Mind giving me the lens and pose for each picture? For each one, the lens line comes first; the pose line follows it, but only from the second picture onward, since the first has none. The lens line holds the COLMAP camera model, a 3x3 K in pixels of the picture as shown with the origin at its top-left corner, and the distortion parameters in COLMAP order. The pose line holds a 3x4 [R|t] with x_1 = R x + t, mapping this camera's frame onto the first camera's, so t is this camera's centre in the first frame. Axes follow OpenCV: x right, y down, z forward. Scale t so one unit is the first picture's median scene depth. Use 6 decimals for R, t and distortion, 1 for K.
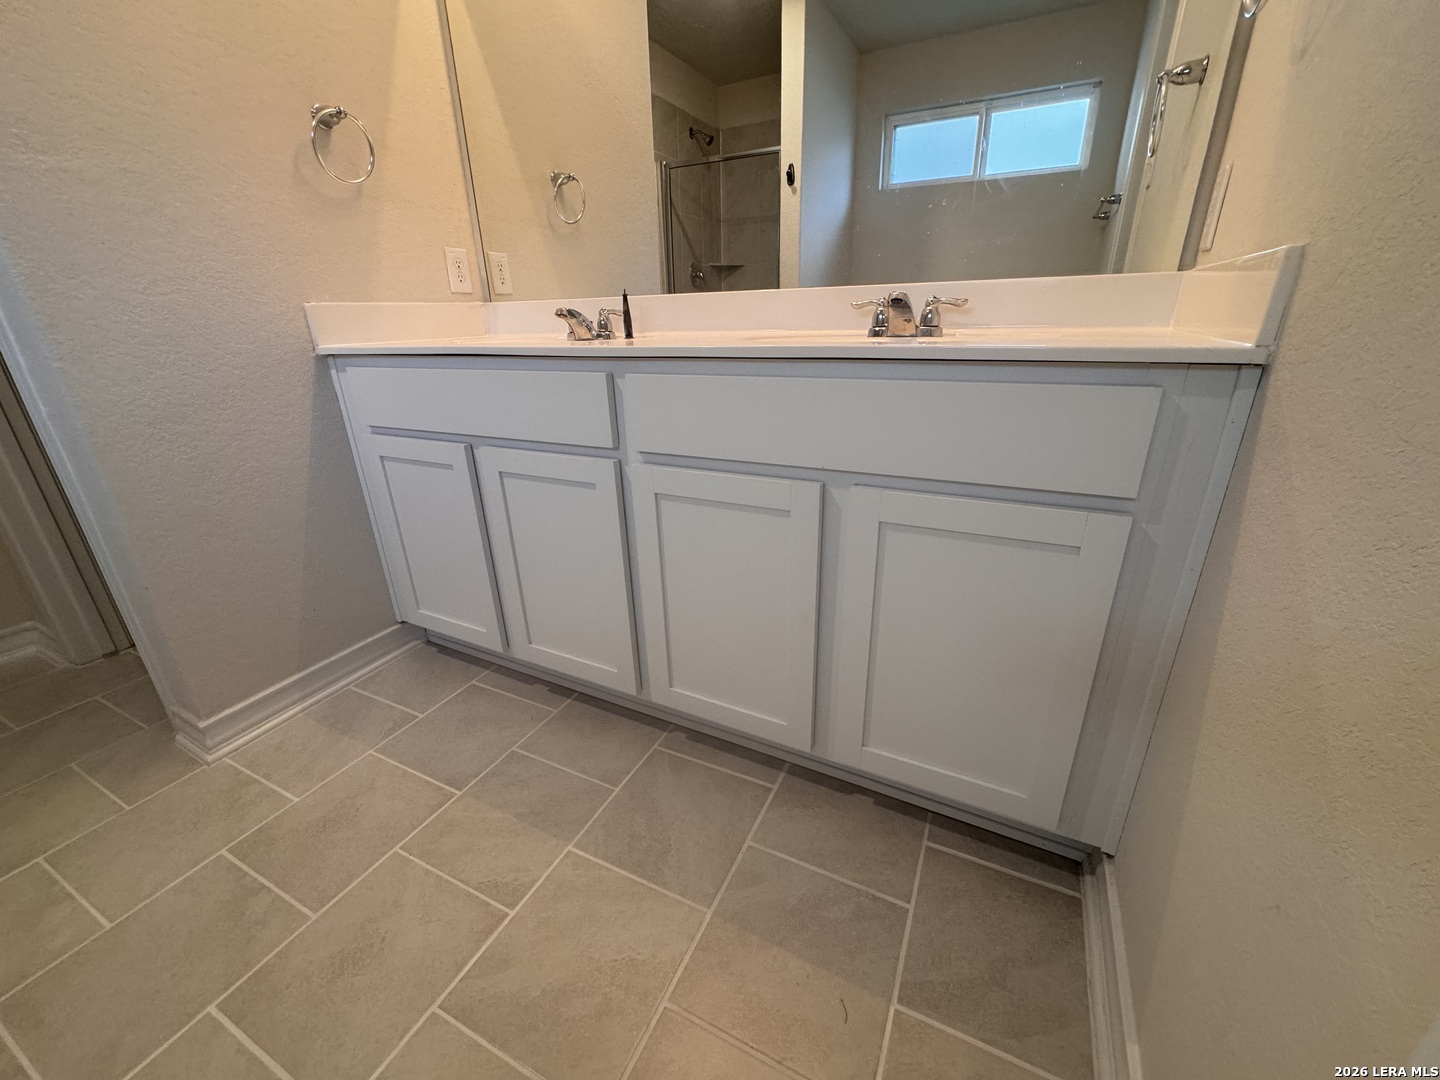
lens RADIAL K [[574.1, 0, 720.3], [0, 574.1, 541.9], [0, 0, 1]] dist [-0.001608, -0.000062]
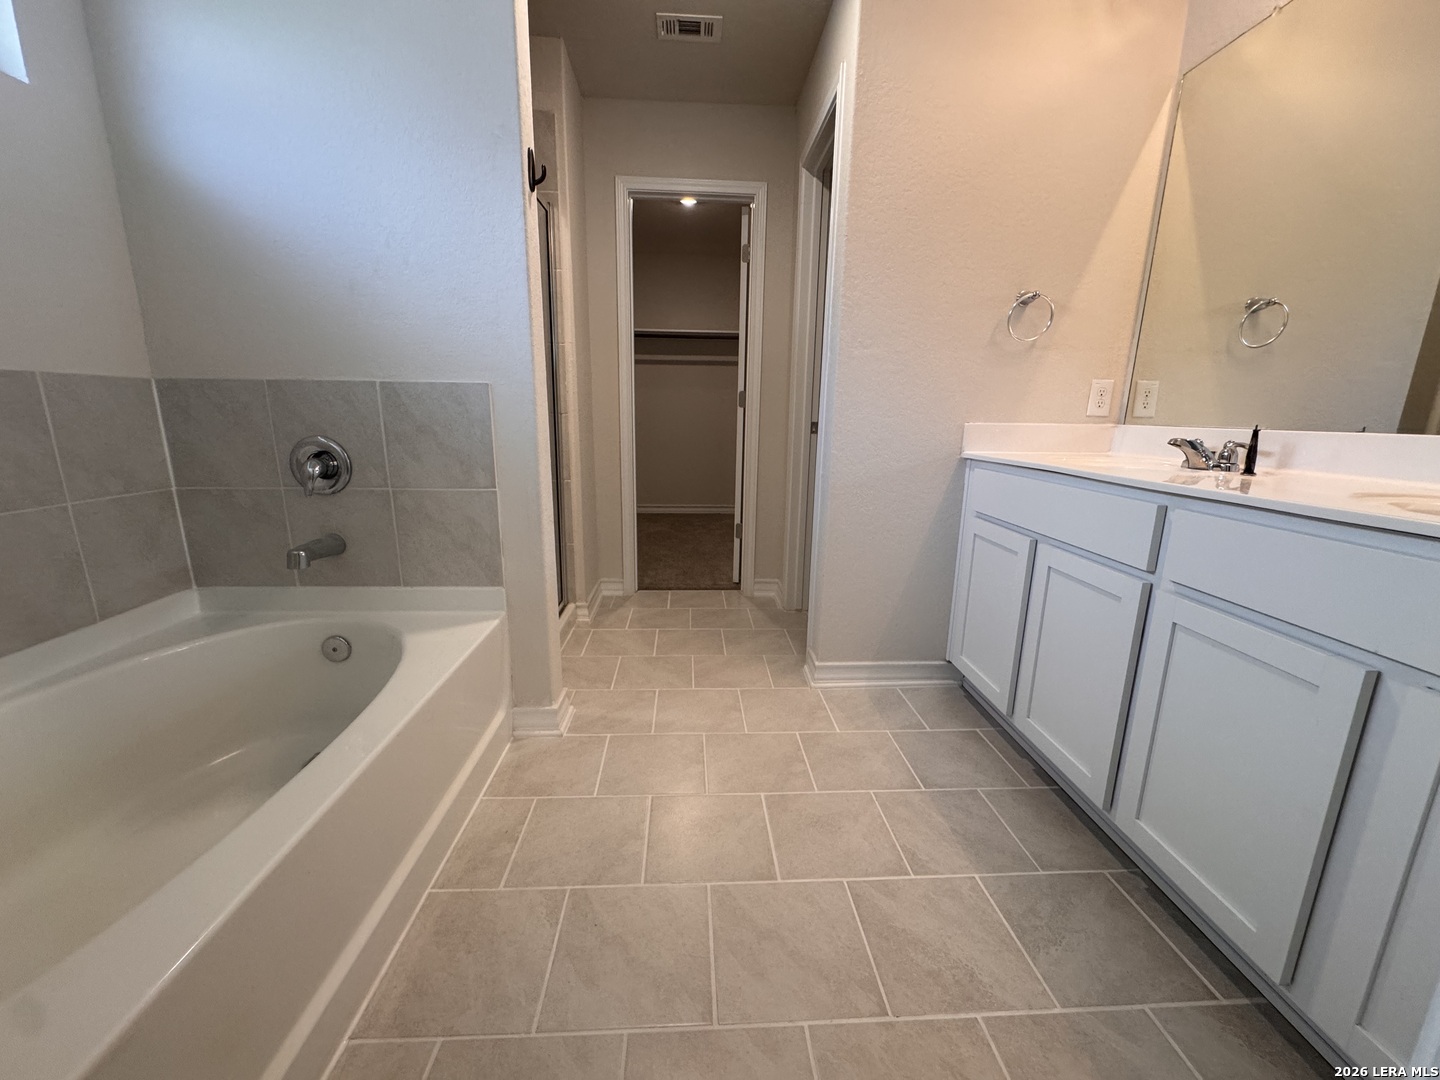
lens RADIAL K [[574.1, 0, 720.3], [0, 574.1, 541.9], [0, 0, 1]] dist [-0.001608, -0.000062]
pose [[0.495578, 0.224315, -0.839098, 0.243468], [-0.345586, 0.937237, 0.046444, 0.010472], [0.796852, 0.266963, 0.541994, -0.191342]]
